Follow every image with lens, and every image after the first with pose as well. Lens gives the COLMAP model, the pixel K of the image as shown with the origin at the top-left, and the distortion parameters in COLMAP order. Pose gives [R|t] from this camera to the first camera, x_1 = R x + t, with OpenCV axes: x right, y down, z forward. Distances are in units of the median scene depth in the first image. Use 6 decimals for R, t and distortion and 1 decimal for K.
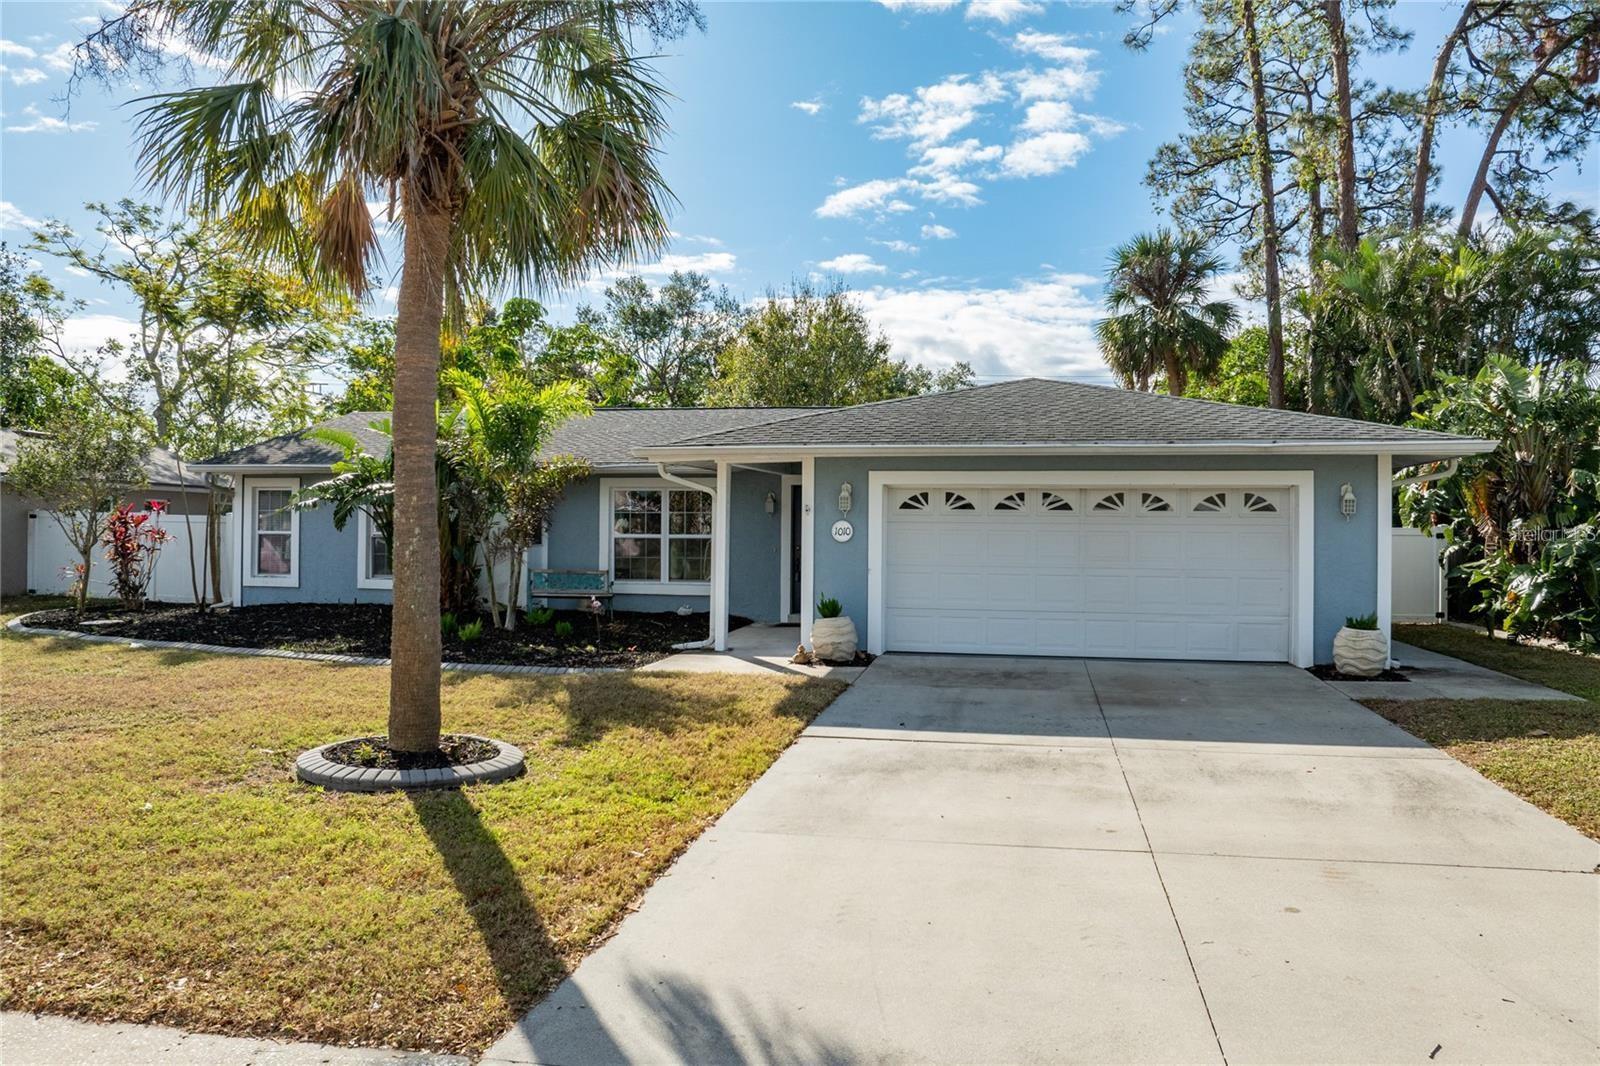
lens RADIAL K [[1127.9, 0, 802.0], [0, 1127.9, 529.3], [0, 0, 1]] dist [-0.053703, 0.026720]
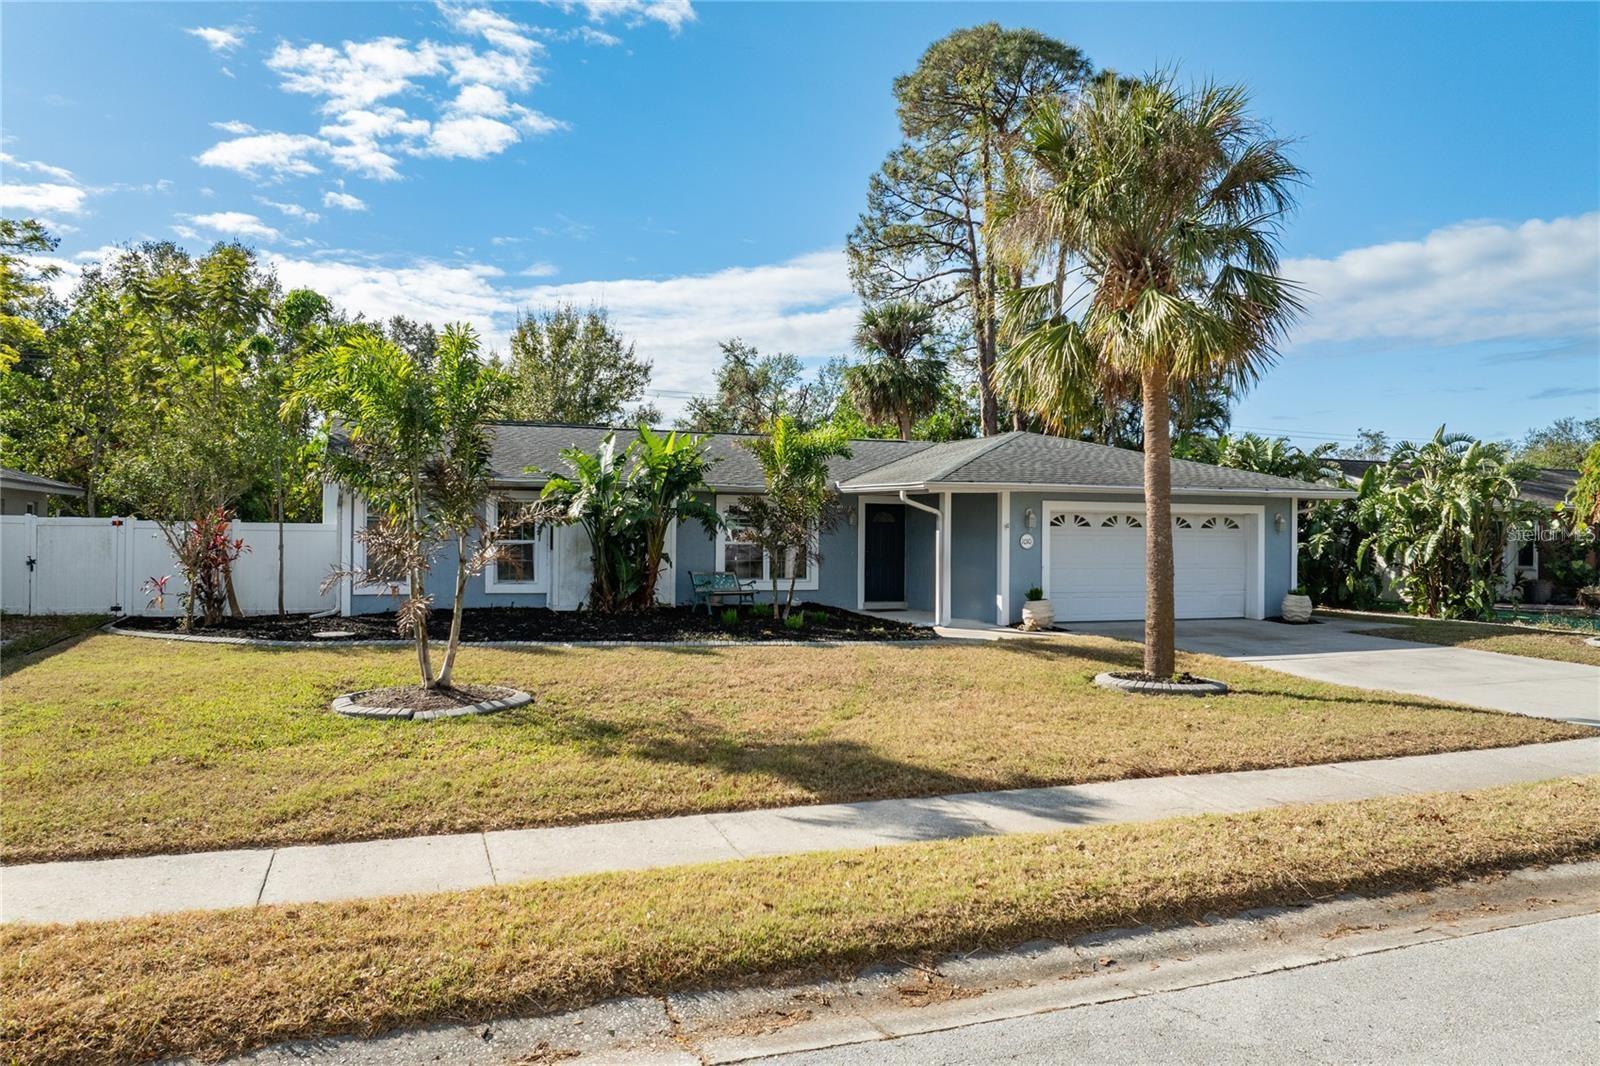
lens RADIAL K [[1125.0, 0, 804.7], [0, 1125.0, 530.0], [0, 0, 1]] dist [-0.038609, 0.001319]
pose [[0.850770, 0.000390, 0.525537, -0.984278], [-0.003698, 0.999979, 0.005244, -0.019497], [-0.525525, -0.006405, 0.850754, -0.093589]]
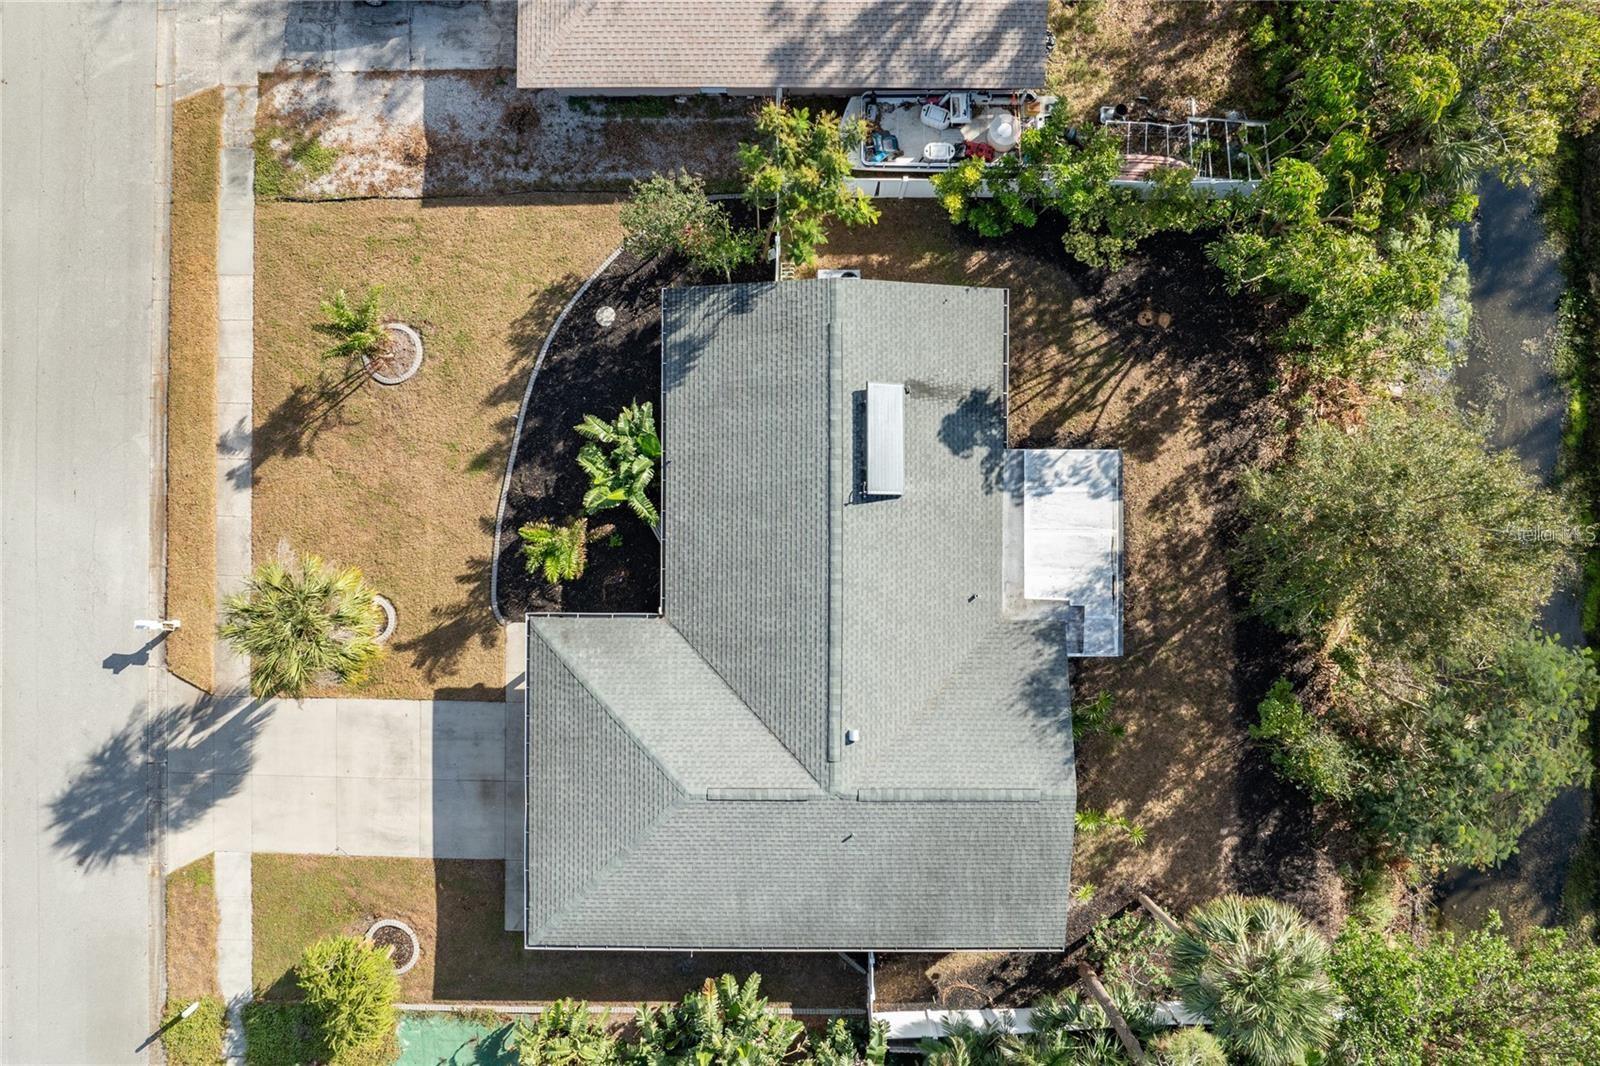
lens RADIAL K [[1122.9, 0, 802.7], [0, 1122.9, 528.9], [0, 0, 1]] dist [-0.022932, -0.012695]
pose [[0.185804, 0.982383, -0.020028, -0.169437], [0.010638, 0.018370, 0.999775, -2.415641], [0.982529, -0.185975, -0.007037, 1.600673]]
